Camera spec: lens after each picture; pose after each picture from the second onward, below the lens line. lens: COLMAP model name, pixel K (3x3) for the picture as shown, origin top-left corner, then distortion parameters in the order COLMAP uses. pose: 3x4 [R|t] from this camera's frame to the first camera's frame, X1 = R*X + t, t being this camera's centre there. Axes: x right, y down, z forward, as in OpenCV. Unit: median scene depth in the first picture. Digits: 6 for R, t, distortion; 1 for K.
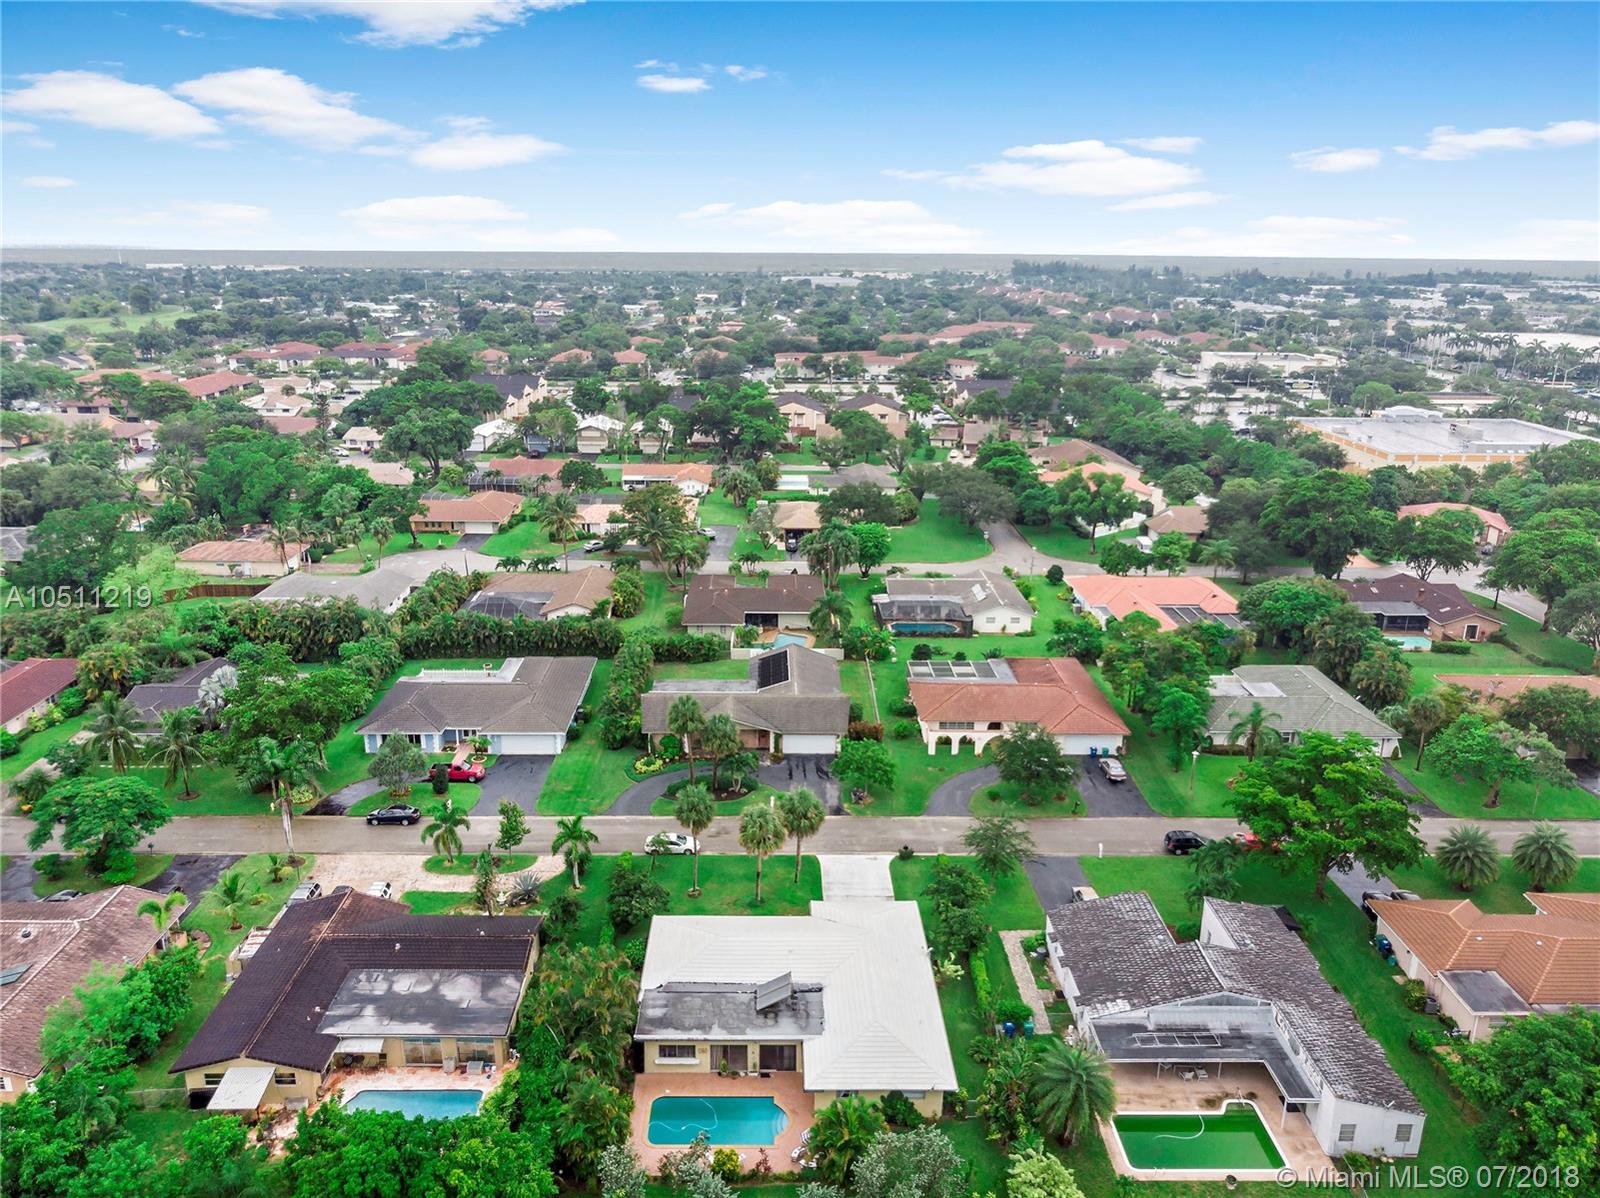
lens RADIAL K [[1195.6, 0, 800.0], [0, 1195.6, 599.0], [0, 0, 1]] dist [-0.023917, -0.000127]
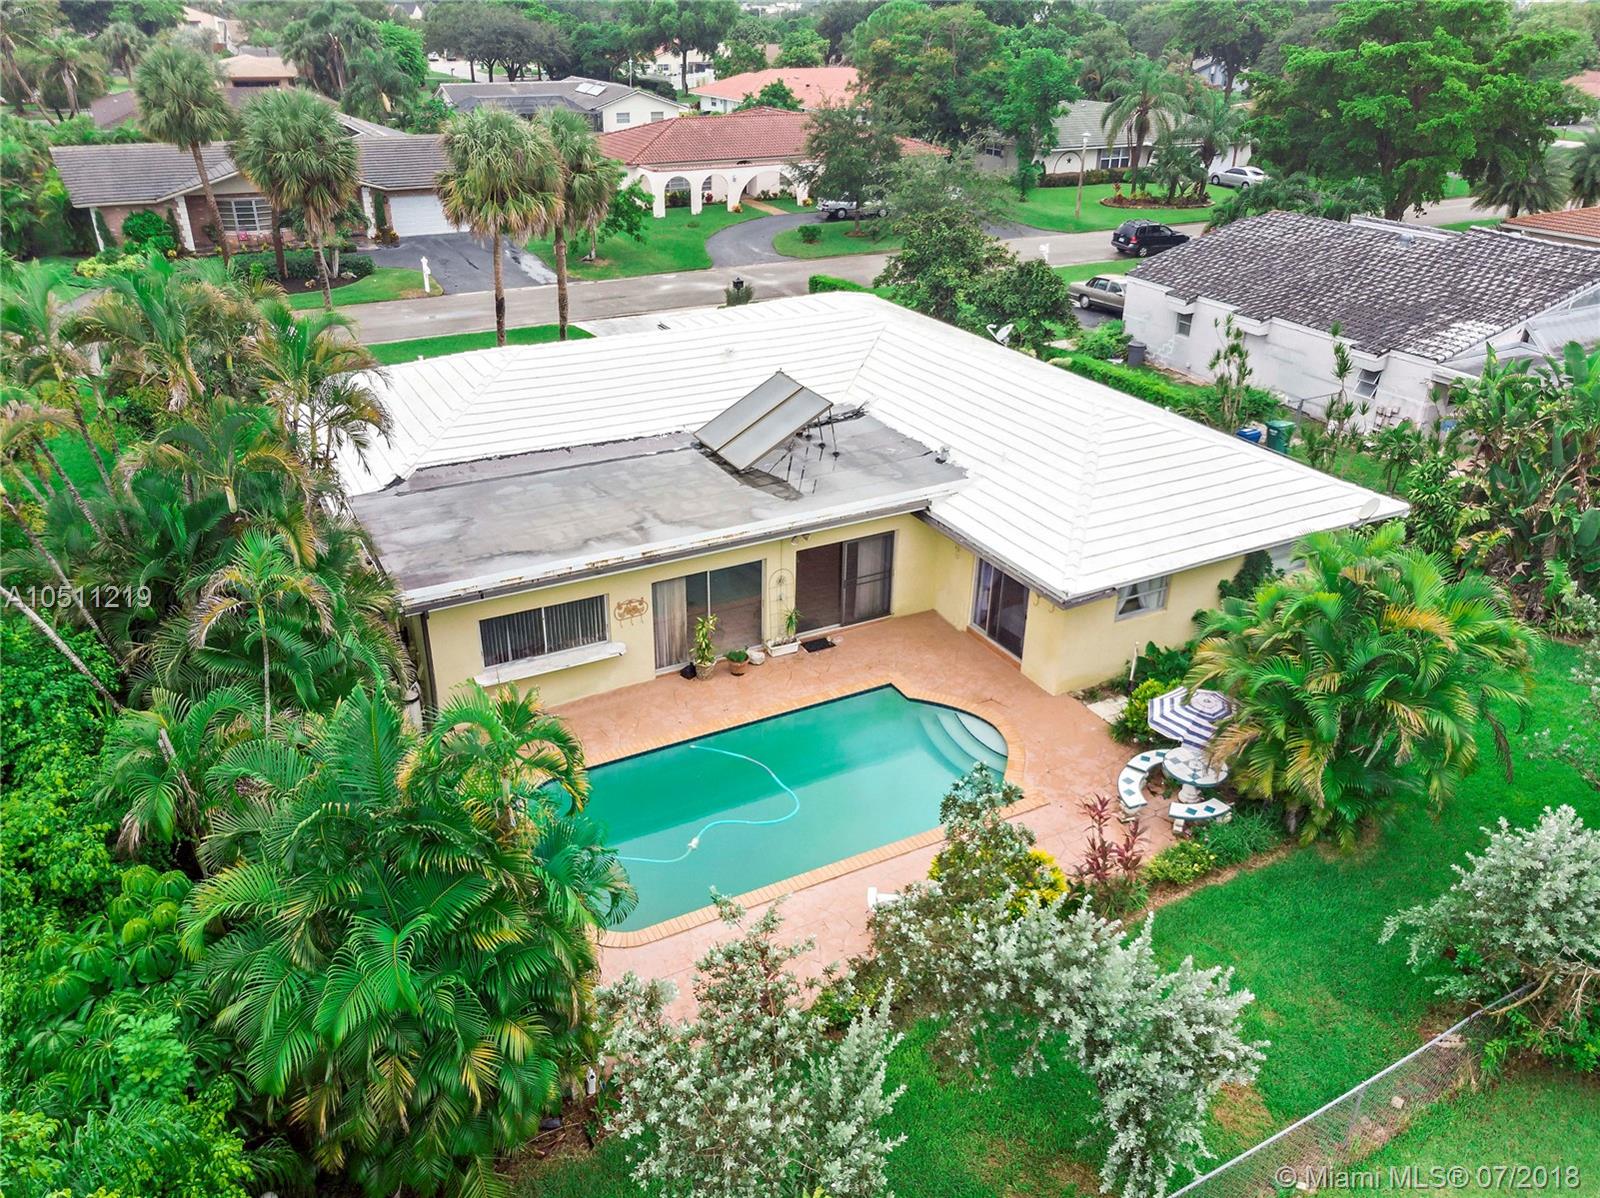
lens RADIAL K [[1166.0, 0, 800.0], [0, 1166.0, 599.0], [0, 0, 1]] dist [0.012819, 0.005424]
pose [[0.886738, -0.210123, 0.411757, -0.164007], [0.129376, 0.967934, 0.215327, 0.318814], [-0.443798, -0.137667, 0.885489, 0.721001]]
